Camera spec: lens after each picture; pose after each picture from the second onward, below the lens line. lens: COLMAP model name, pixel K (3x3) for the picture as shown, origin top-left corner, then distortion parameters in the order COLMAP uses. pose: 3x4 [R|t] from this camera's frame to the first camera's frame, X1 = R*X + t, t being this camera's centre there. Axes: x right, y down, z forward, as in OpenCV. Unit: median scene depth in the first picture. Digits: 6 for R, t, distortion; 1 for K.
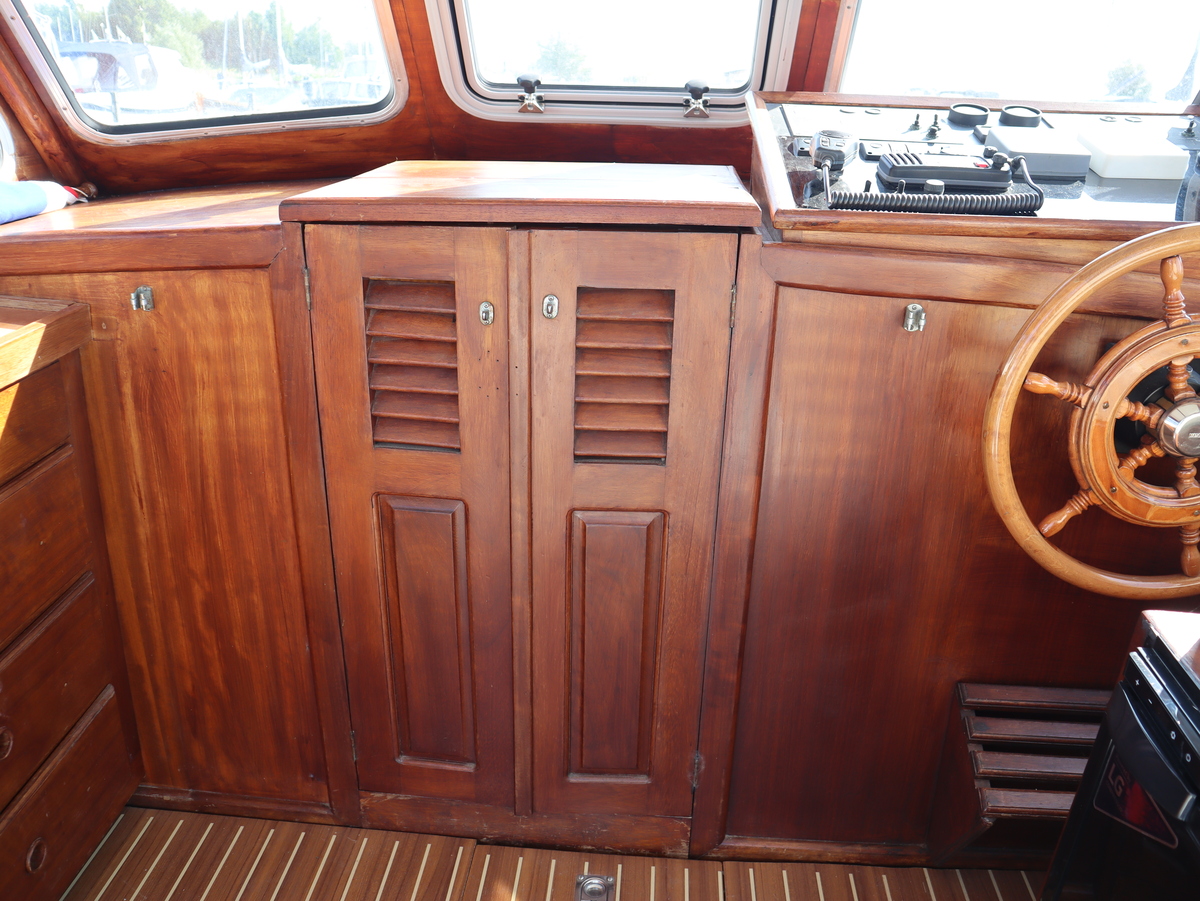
lens RADIAL K [[944.0, 0, 600.0], [0, 944.0, 450.5], [0, 0, 1]] dist [-0.075594, 0.008701]
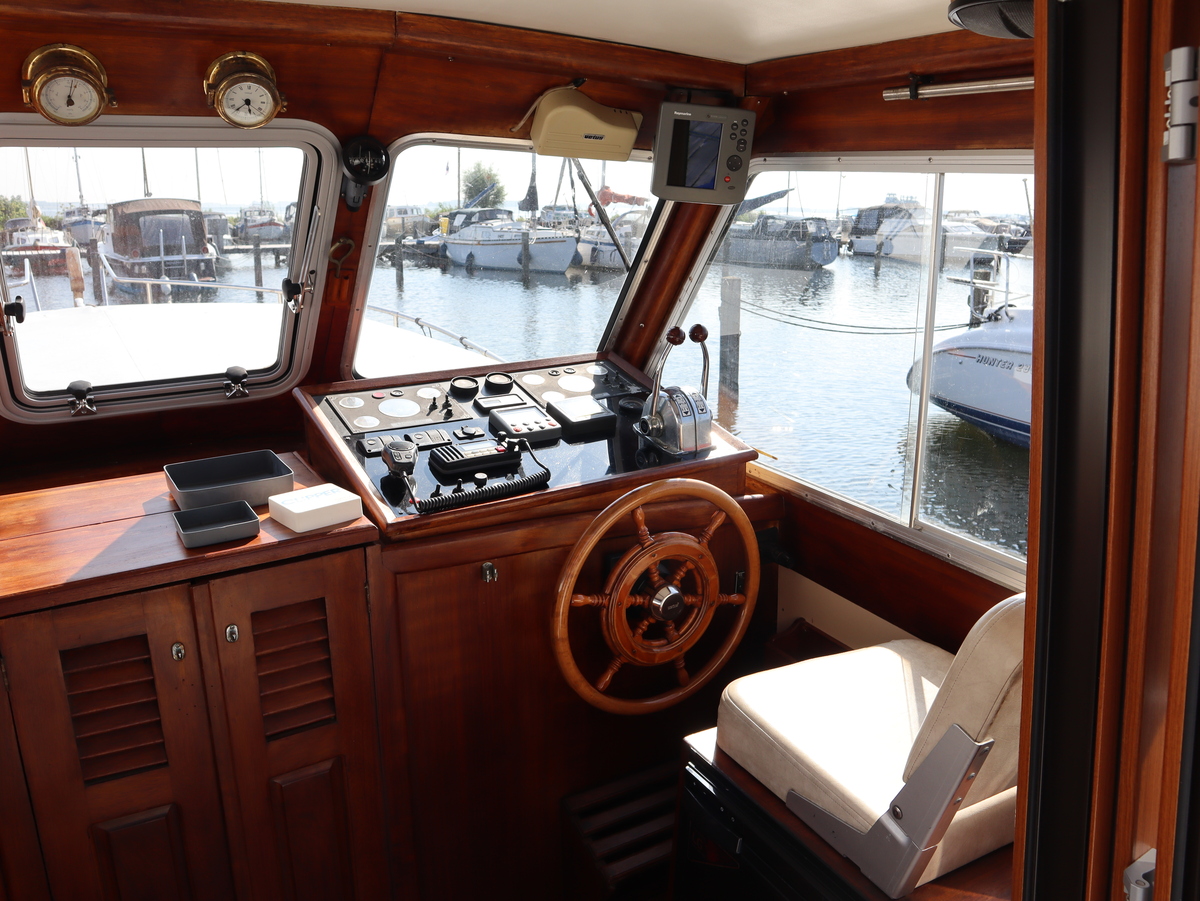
lens RADIAL K [[942.4, 0, 600.0], [0, 942.4, 450.5], [0, 0, 1]] dist [-0.126032, 0.088206]
pose [[0.814340, -0.175289, 0.553285, -0.286517], [0.231285, 0.972348, -0.032358, -0.234121], [-0.532314, 0.154317, 0.832363, -0.316888]]
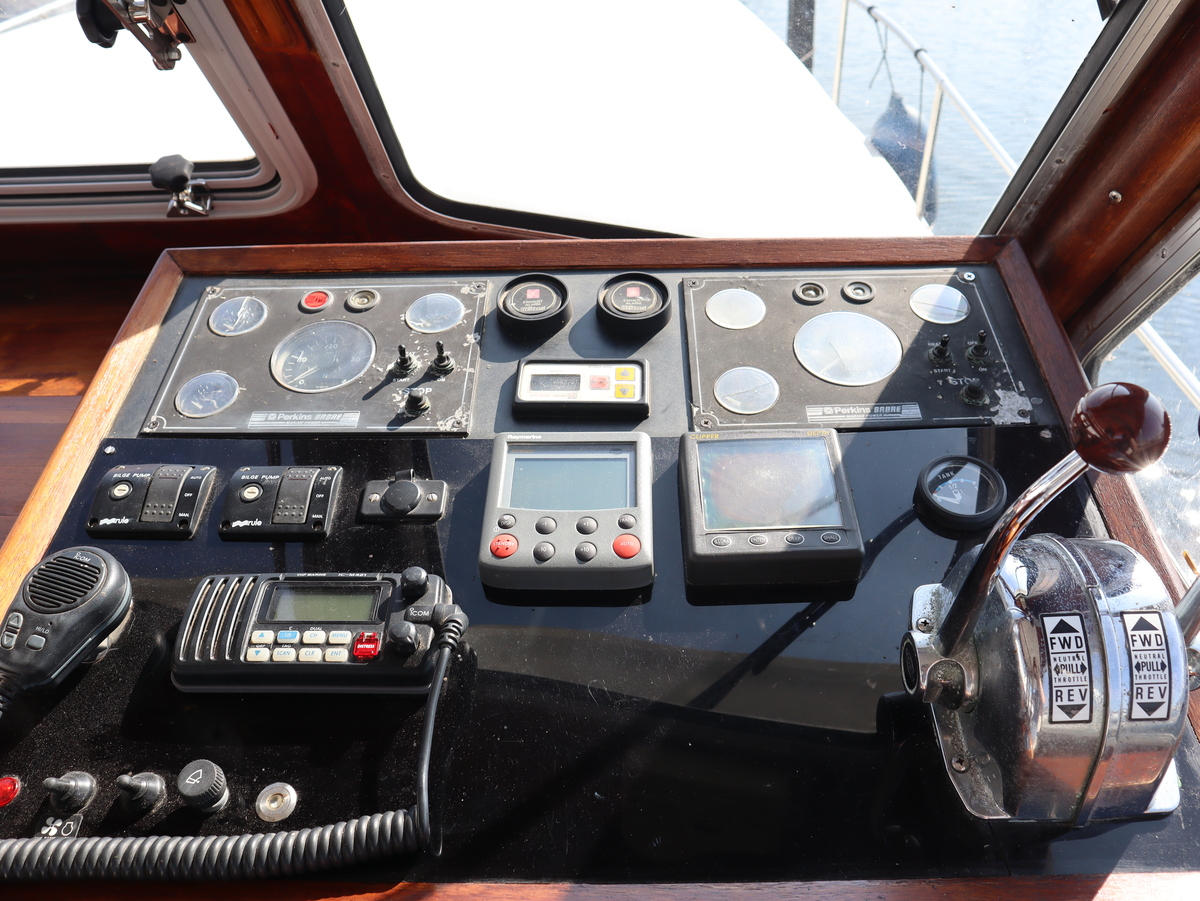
lens RADIAL K [[942.4, 0, 600.0], [0, 942.4, 450.5], [0, 0, 1]] dist [-0.126032, 0.088206]
pose [[0.998009, -0.054703, 0.031403, 0.540643], [0.046293, 0.973399, 0.224393, -0.520517], [-0.042842, -0.222492, 0.973993, 0.607328]]
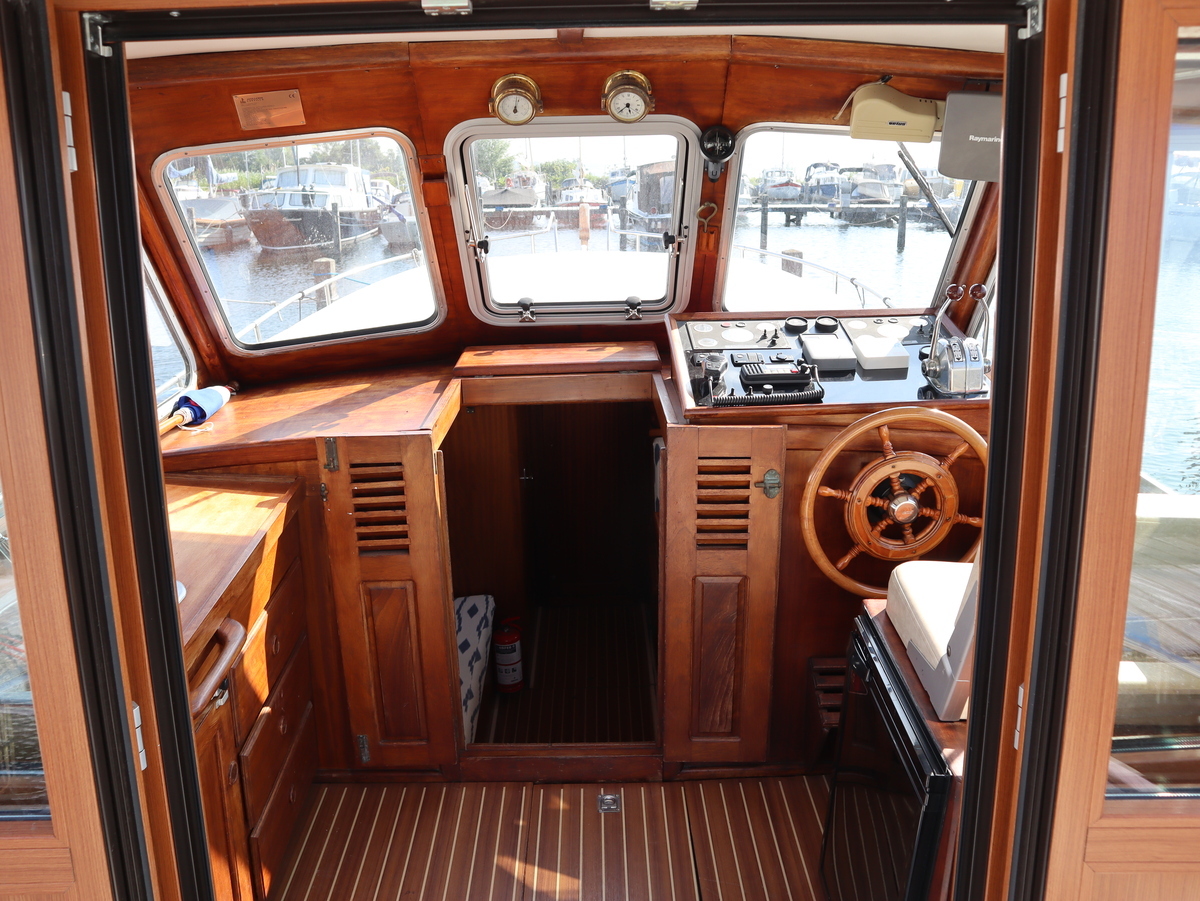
lens RADIAL K [[942.4, 0, 600.0], [0, 942.4, 450.5], [0, 0, 1]] dist [-0.126032, 0.088206]
pose [[0.995761, -0.062668, 0.067320, -0.114289], [0.067660, 0.994913, -0.074635, -0.040019], [-0.062300, 0.078873, 0.994936, -0.857768]]
